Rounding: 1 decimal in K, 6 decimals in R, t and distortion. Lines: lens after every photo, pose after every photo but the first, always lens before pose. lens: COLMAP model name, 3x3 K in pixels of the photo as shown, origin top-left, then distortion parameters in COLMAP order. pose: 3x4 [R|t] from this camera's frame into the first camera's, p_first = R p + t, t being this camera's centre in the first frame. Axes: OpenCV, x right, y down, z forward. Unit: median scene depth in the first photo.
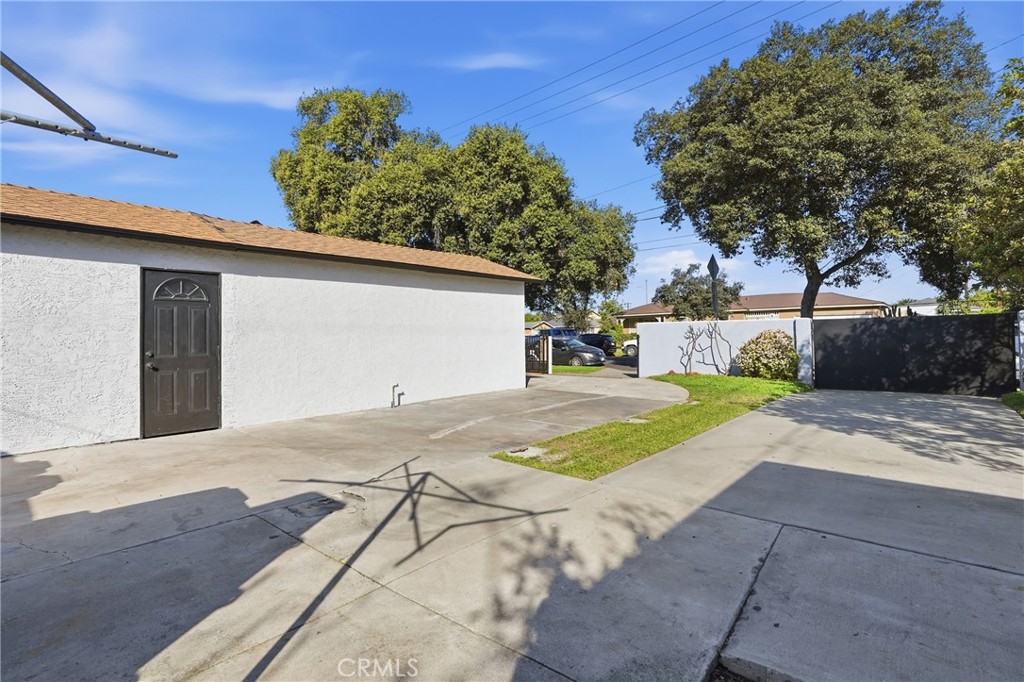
lens RADIAL K [[459.1, 0, 509.5], [0, 459.1, 337.6], [0, 0, 1]] dist [-0.012645, 0.011595]
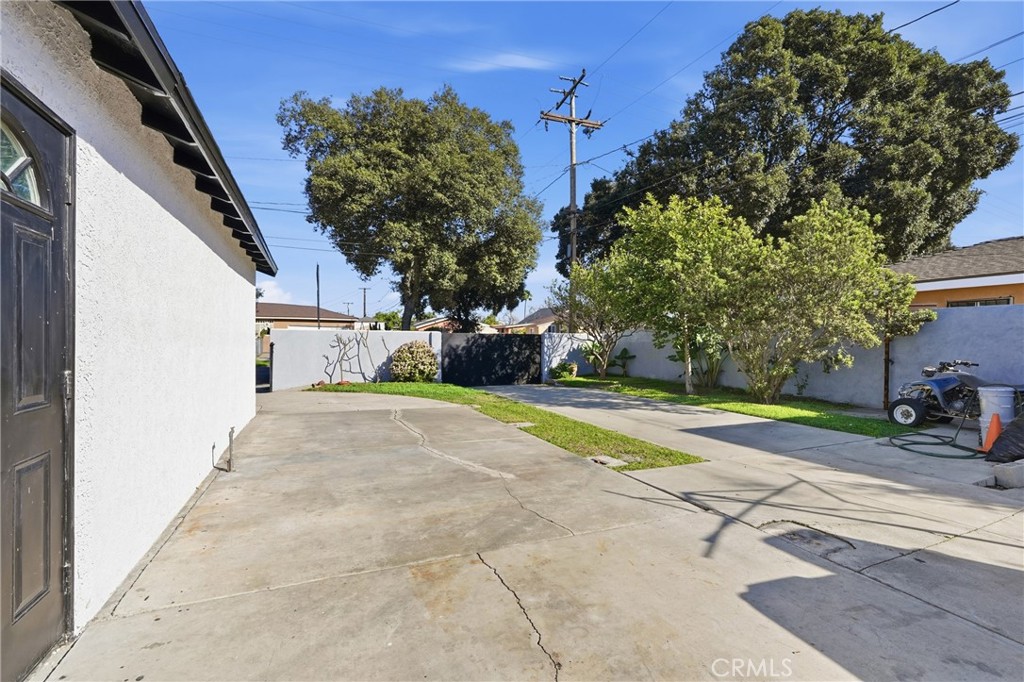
lens RADIAL K [[459.1, 0, 509.5], [0, 459.1, 337.6], [0, 0, 1]] dist [-0.012645, 0.011595]
pose [[0.428181, 0.025513, 0.903333, -1.380193], [-0.010508, 0.999674, -0.023253, 0.000492], [-0.903632, 0.000464, 0.428310, 1.068935]]
